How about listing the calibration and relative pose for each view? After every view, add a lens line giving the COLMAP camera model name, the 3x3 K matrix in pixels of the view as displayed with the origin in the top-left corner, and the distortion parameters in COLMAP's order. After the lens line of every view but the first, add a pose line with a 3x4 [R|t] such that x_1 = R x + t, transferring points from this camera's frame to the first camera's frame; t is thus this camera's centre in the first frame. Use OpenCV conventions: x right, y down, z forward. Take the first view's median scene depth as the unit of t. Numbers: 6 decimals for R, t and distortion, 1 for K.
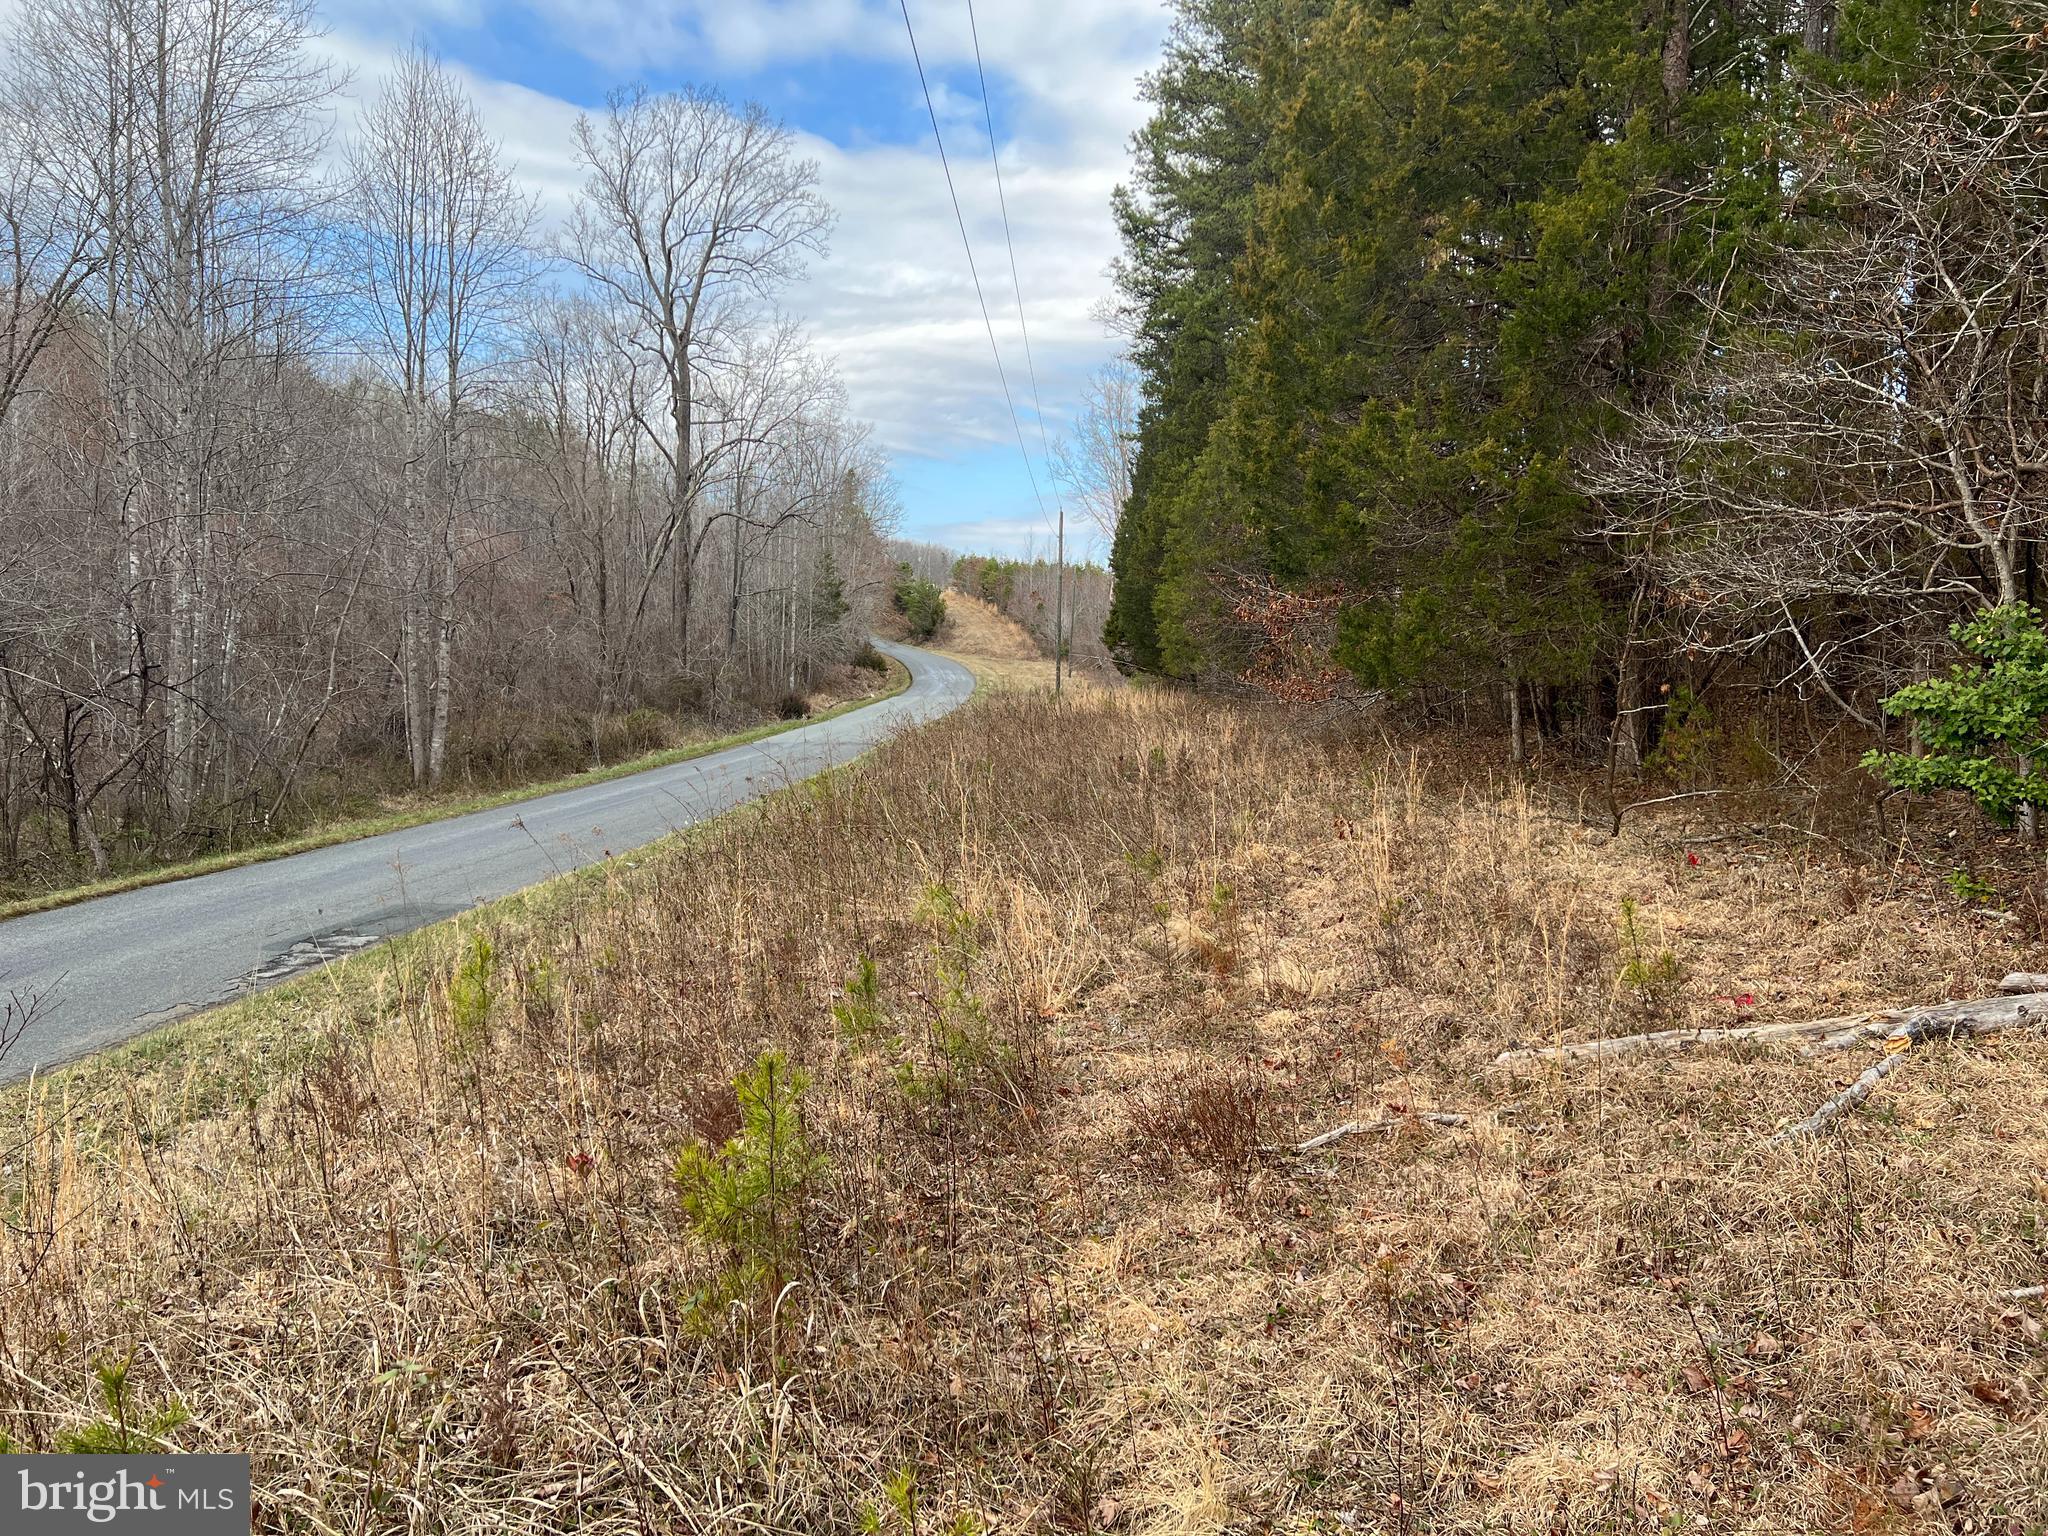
lens RADIAL K [[1523.6, 0, 1014.1], [0, 1523.6, 769.7], [0, 0, 1]] dist [-0.007208, -0.006272]
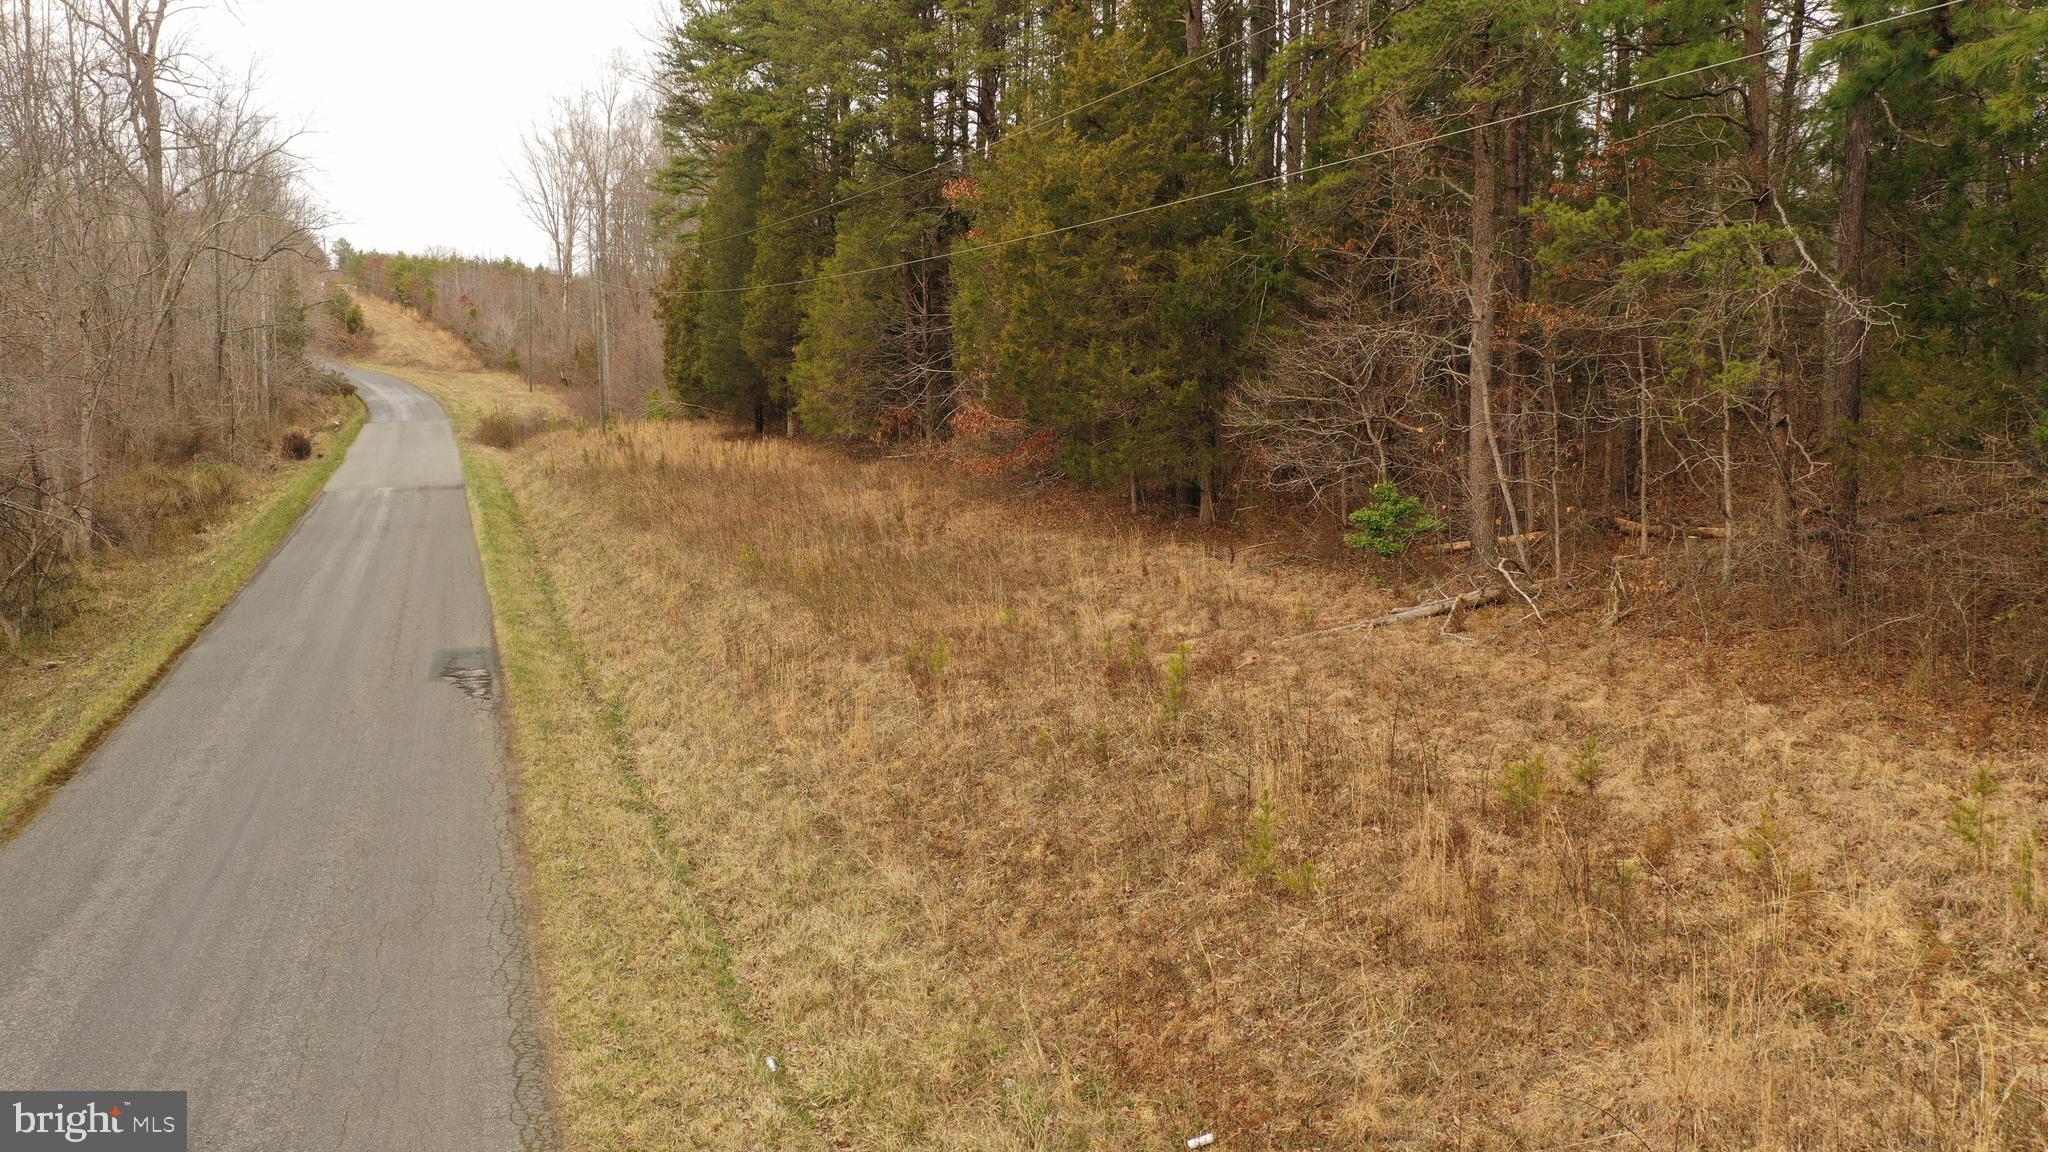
lens RADIAL K [[1635.4, 0, 1026.7], [0, 1635.4, 569.4], [0, 0, 1]] dist [0.009777, -0.005382]
pose [[0.926516, -0.068820, 0.369908, -0.100749], [0.044289, 0.996243, 0.074417, -0.018137], [-0.373640, -0.052566, 0.926083, -0.144367]]
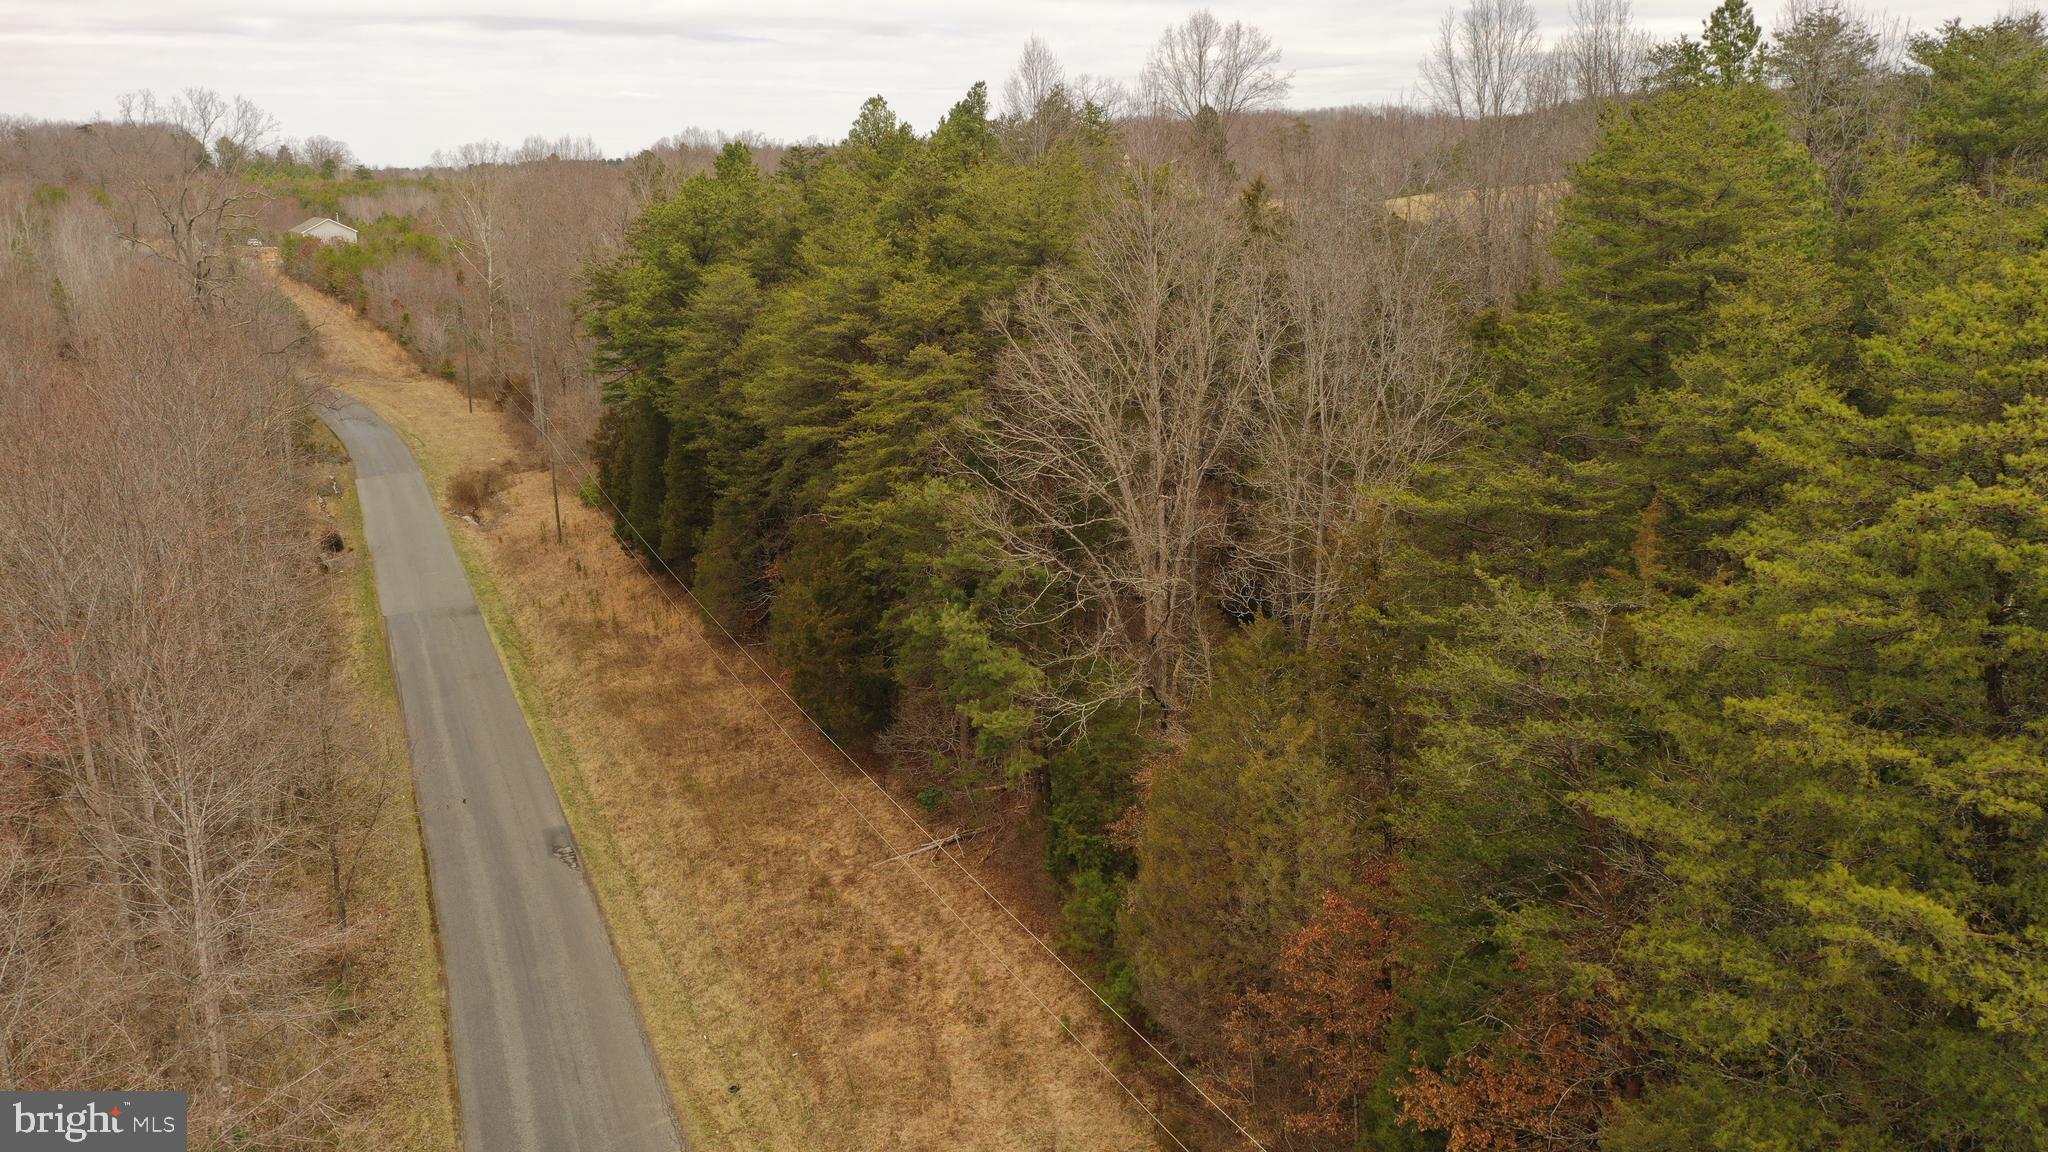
lens RADIAL K [[1635.4, 0, 1026.4], [0, 1635.4, 577.4], [0, 0, 1]] dist [0.009777, -0.005382]
pose [[0.900636, -0.144939, 0.409692, -0.177996], [0.074238, 0.980199, 0.183571, -0.210475], [-0.428187, -0.134916, 0.893562, -0.526133]]
